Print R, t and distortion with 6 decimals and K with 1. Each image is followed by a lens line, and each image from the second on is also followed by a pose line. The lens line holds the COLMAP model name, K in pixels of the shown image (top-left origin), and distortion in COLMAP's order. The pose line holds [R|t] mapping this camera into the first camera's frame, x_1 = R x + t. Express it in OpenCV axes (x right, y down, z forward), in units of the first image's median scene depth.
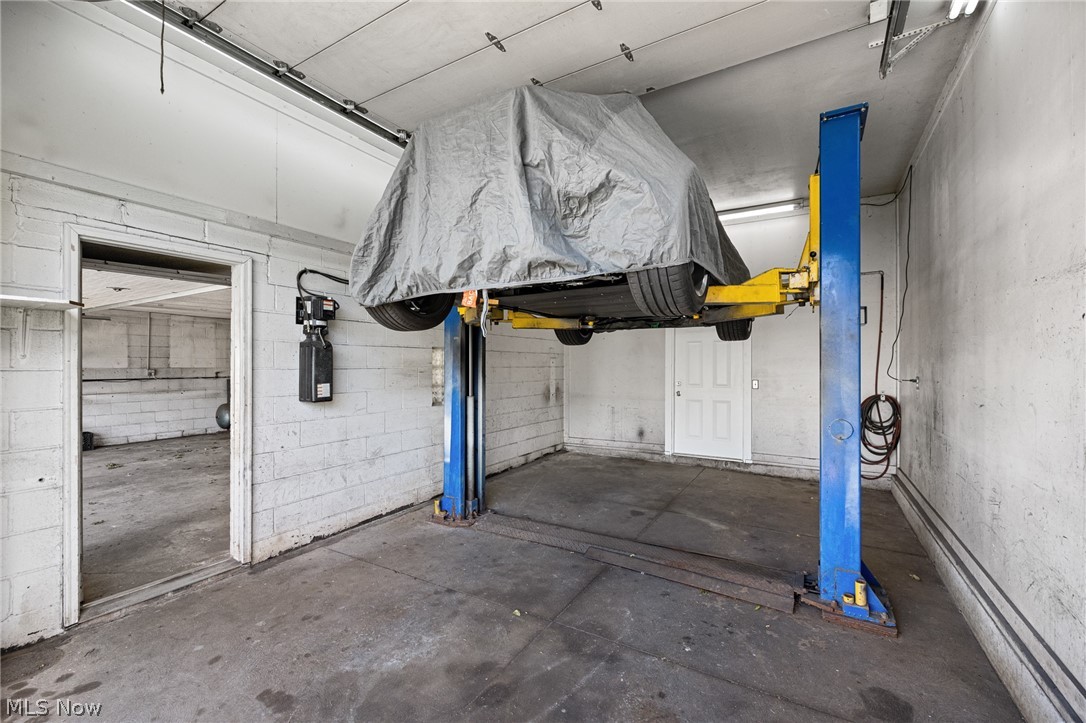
lens RADIAL K [[457.1, 0, 541.4], [0, 457.1, 366.5], [0, 0, 1]] dist [0.000594, 0.000425]
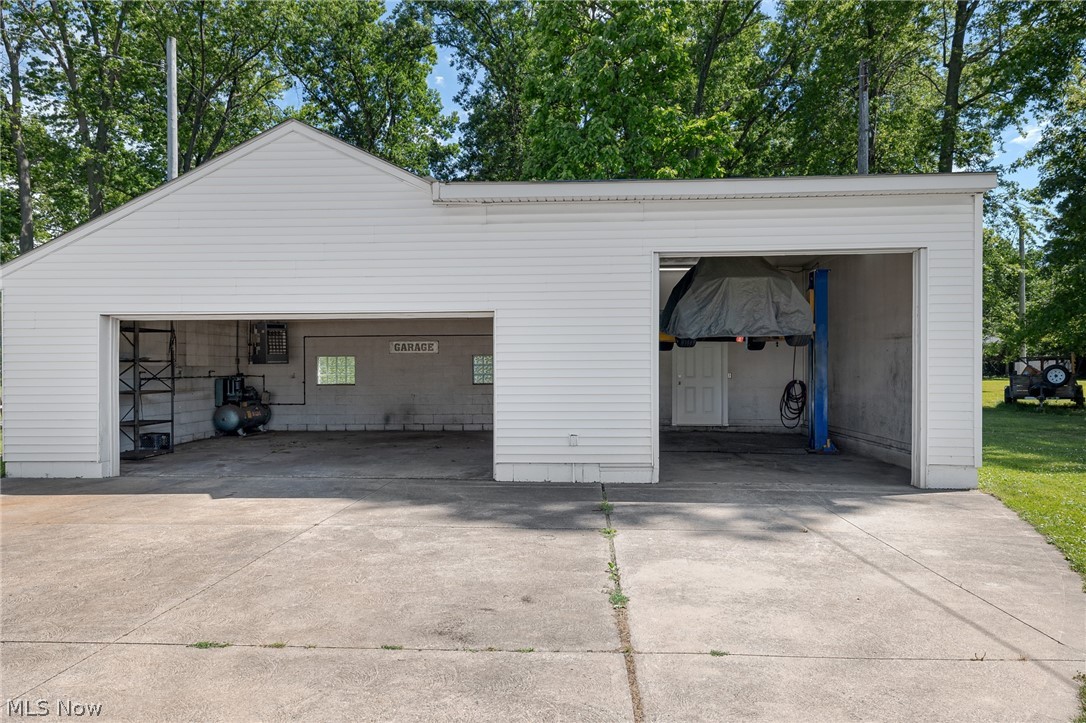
lens RADIAL K [[754.4, 0, 543.7], [0, 754.4, 358.9], [0, 0, 1]] dist [-0.005641, -0.000405]
pose [[0.890819, -0.003226, 0.454348, -1.341816], [-0.000923, 0.999960, 0.008910, -0.043161], [-0.454358, -0.008356, 0.890780, -1.068723]]
